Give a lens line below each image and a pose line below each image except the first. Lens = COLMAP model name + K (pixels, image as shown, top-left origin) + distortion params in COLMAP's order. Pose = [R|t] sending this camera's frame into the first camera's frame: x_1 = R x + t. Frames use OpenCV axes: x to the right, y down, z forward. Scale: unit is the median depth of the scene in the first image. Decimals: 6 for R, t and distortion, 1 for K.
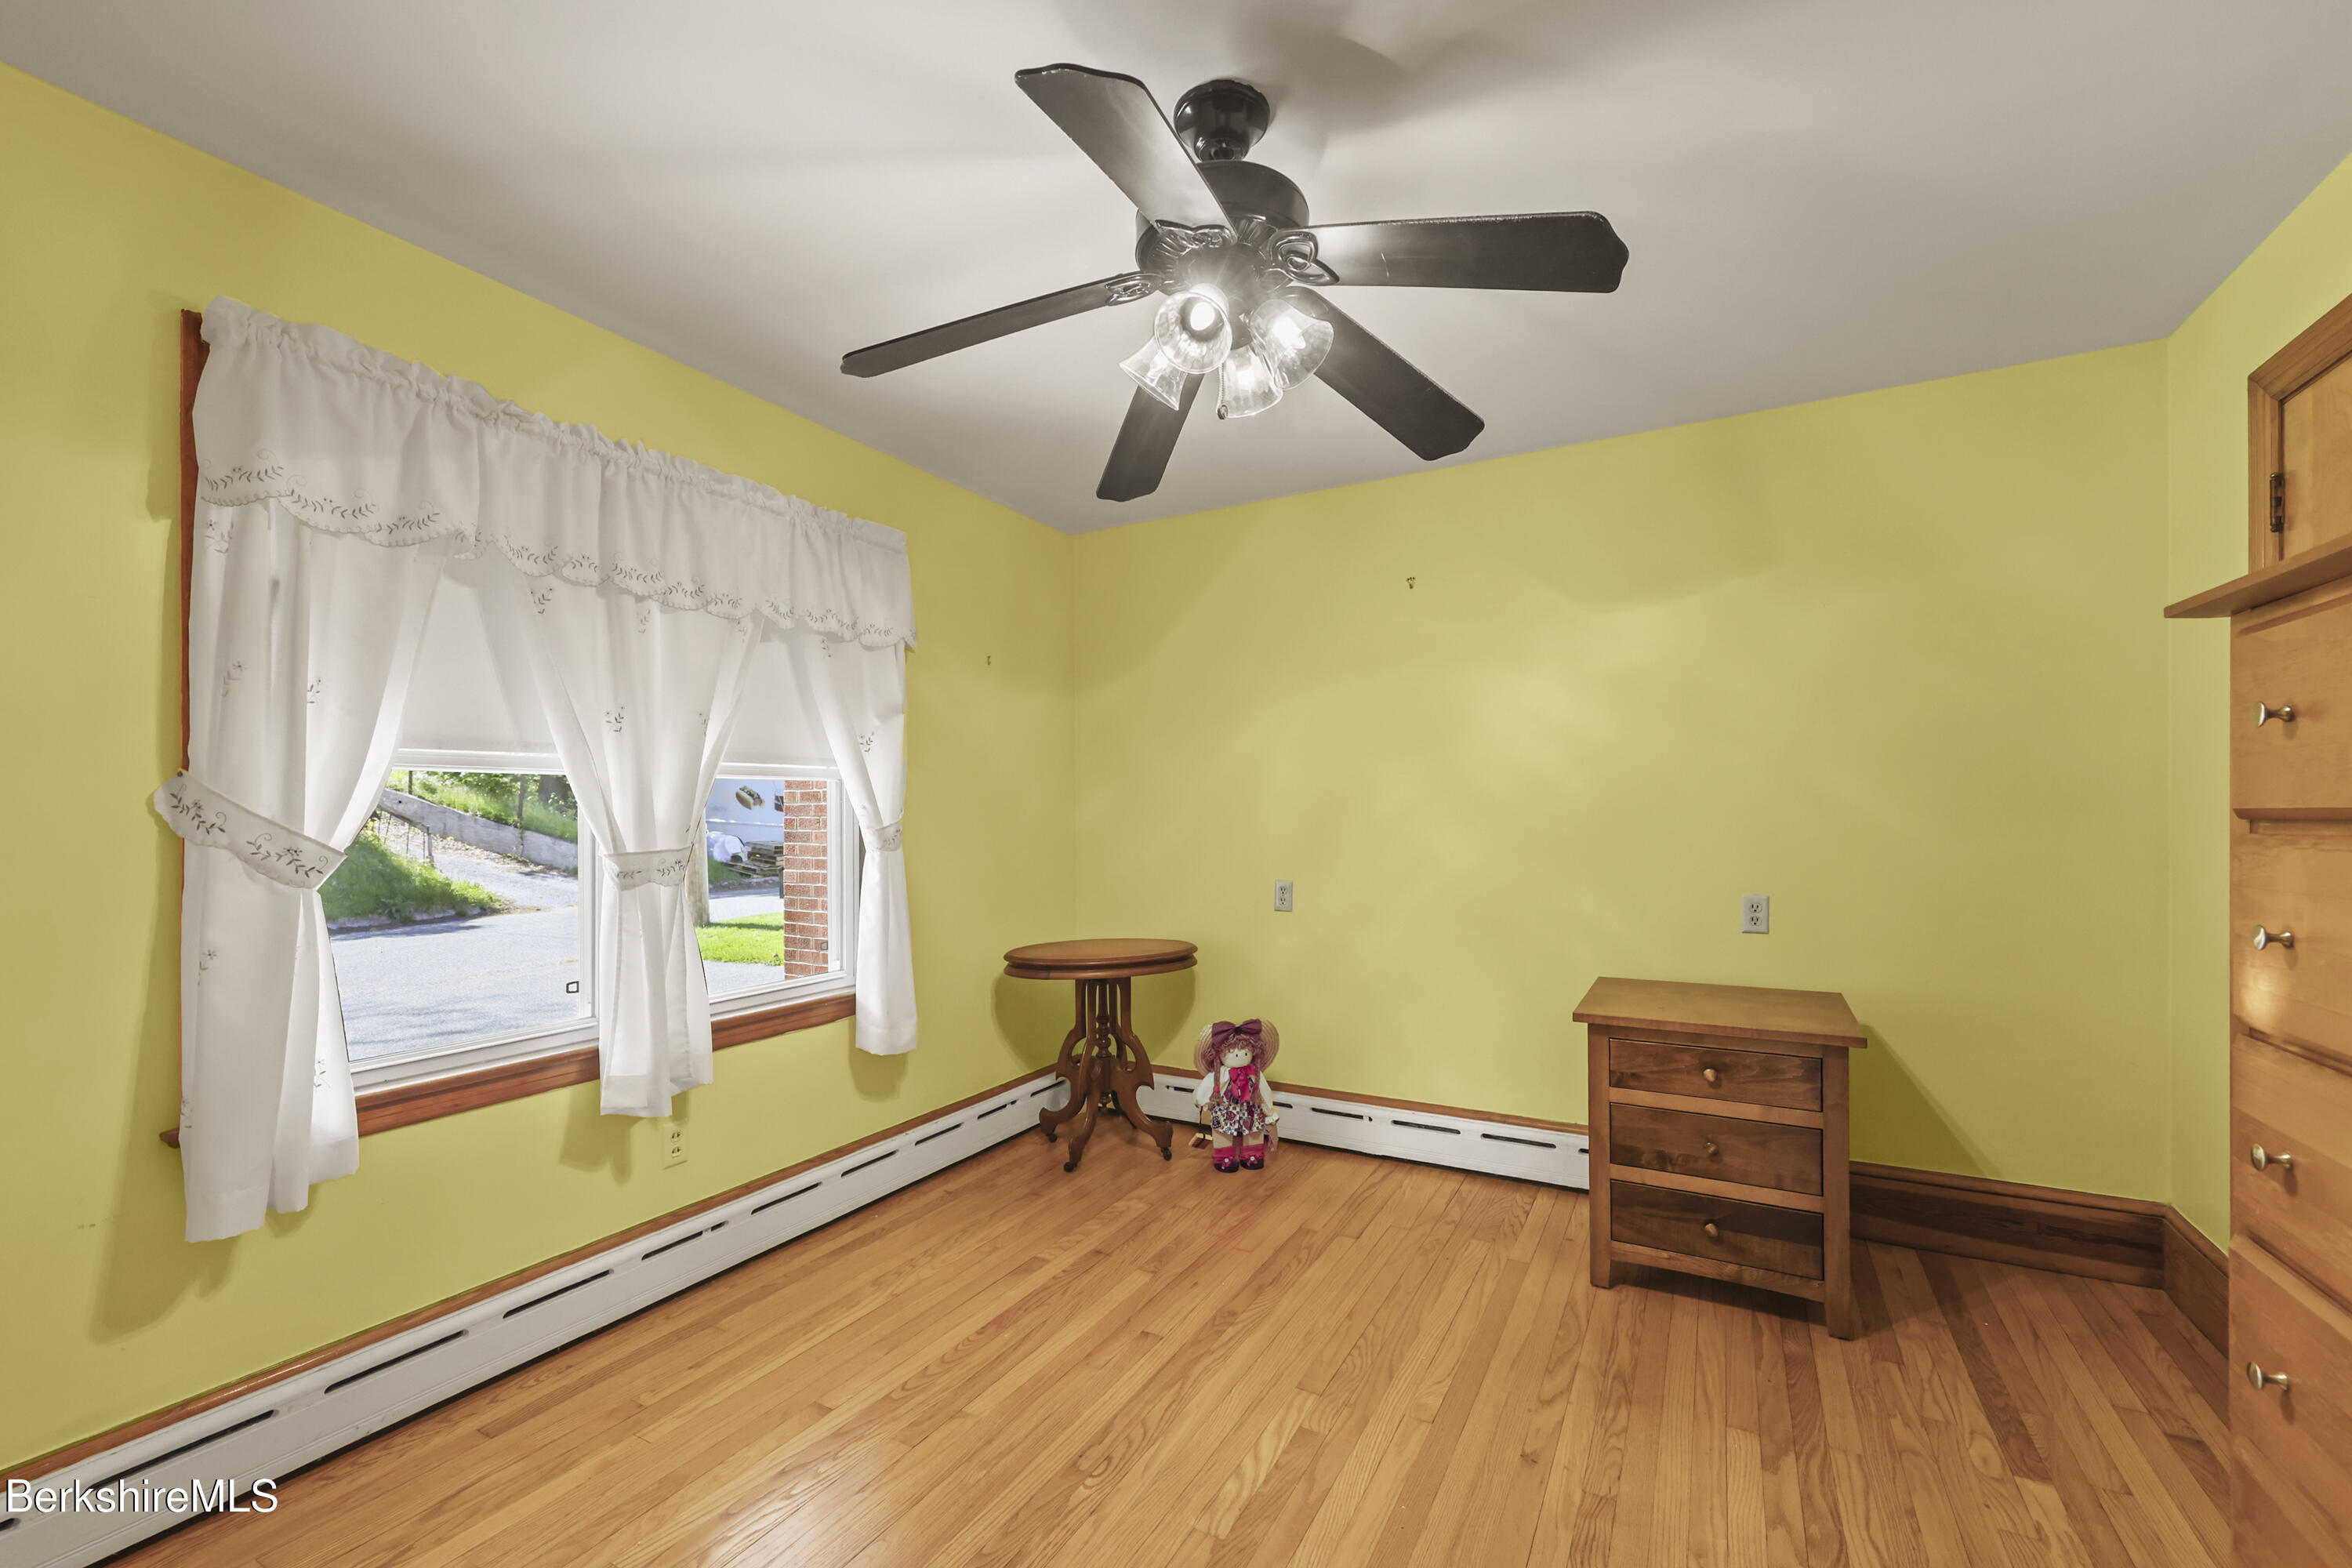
lens RADIAL K [[950.9, 0, 1182.8], [0, 950.9, 815.4], [0, 0, 1]] dist [-0.000679, -0.000313]
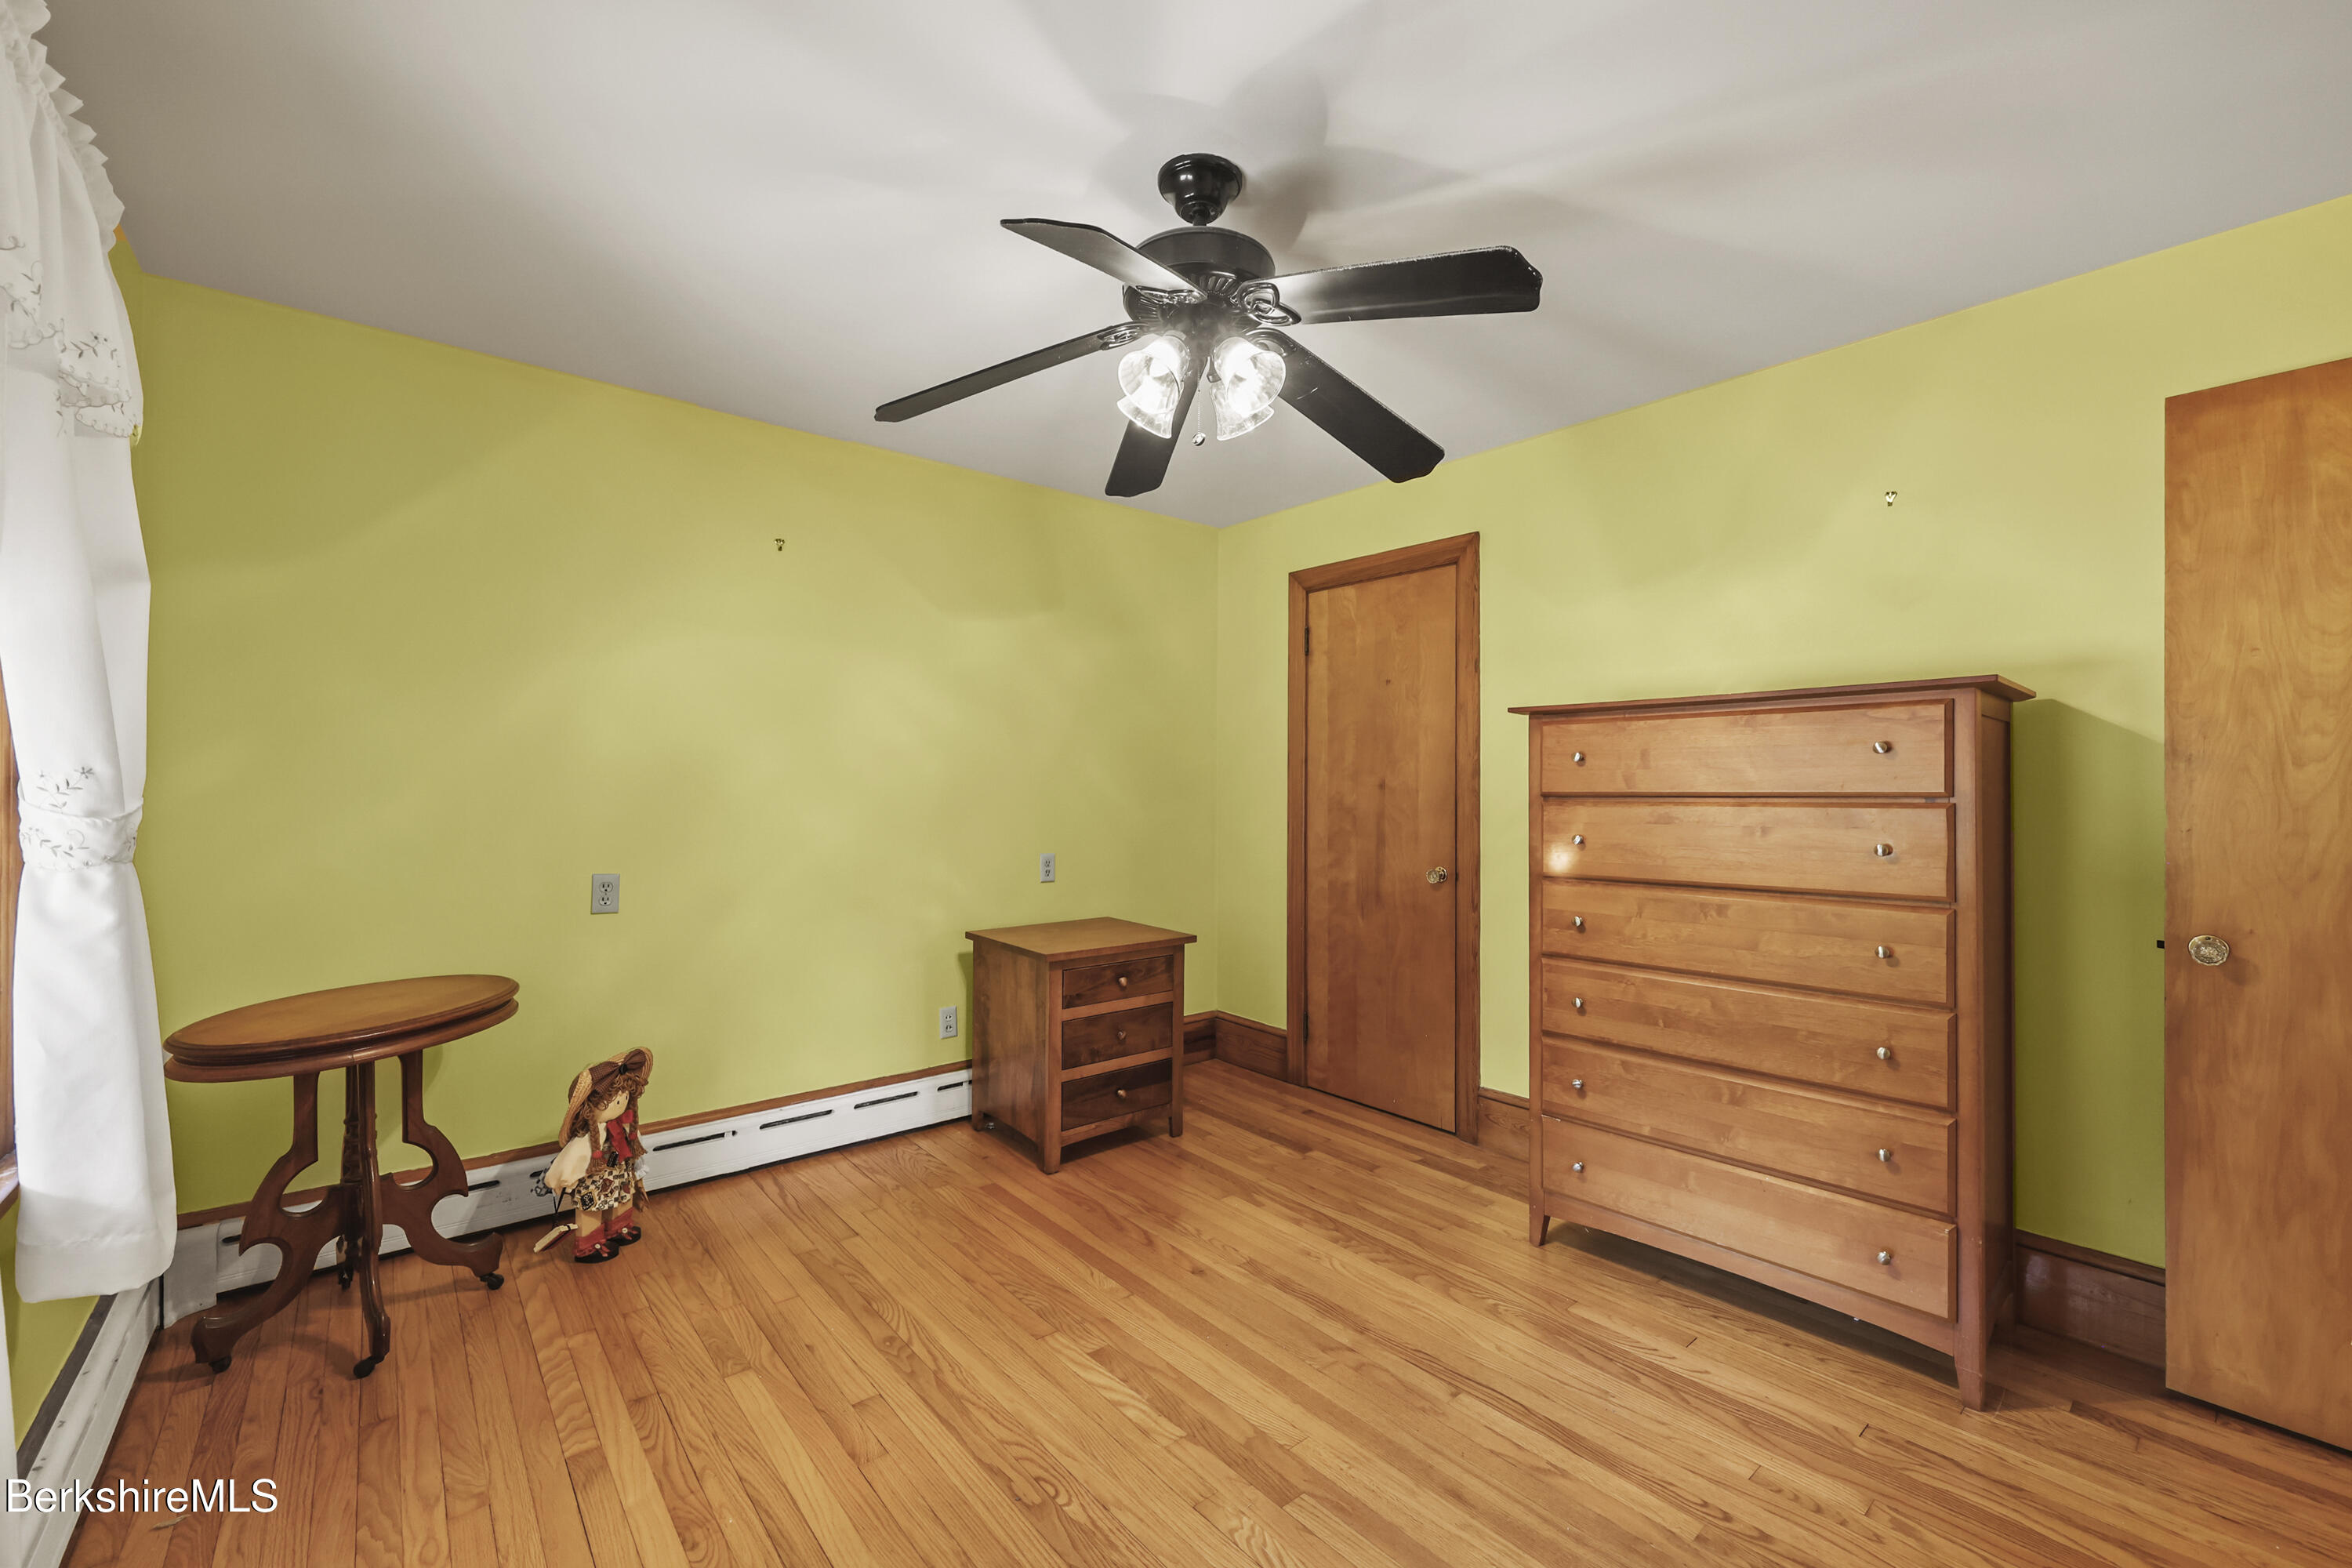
lens RADIAL K [[957.7, 0, 1181.6], [0, 957.7, 791.6], [0, 0, 1]] dist [-0.002512, 0.000507]
pose [[0.368776, 0.004715, 0.929506, -0.665520], [-0.002139, 0.999989, -0.004224, 0.002718], [-0.929516, -0.000430, 0.368782, 0.384321]]
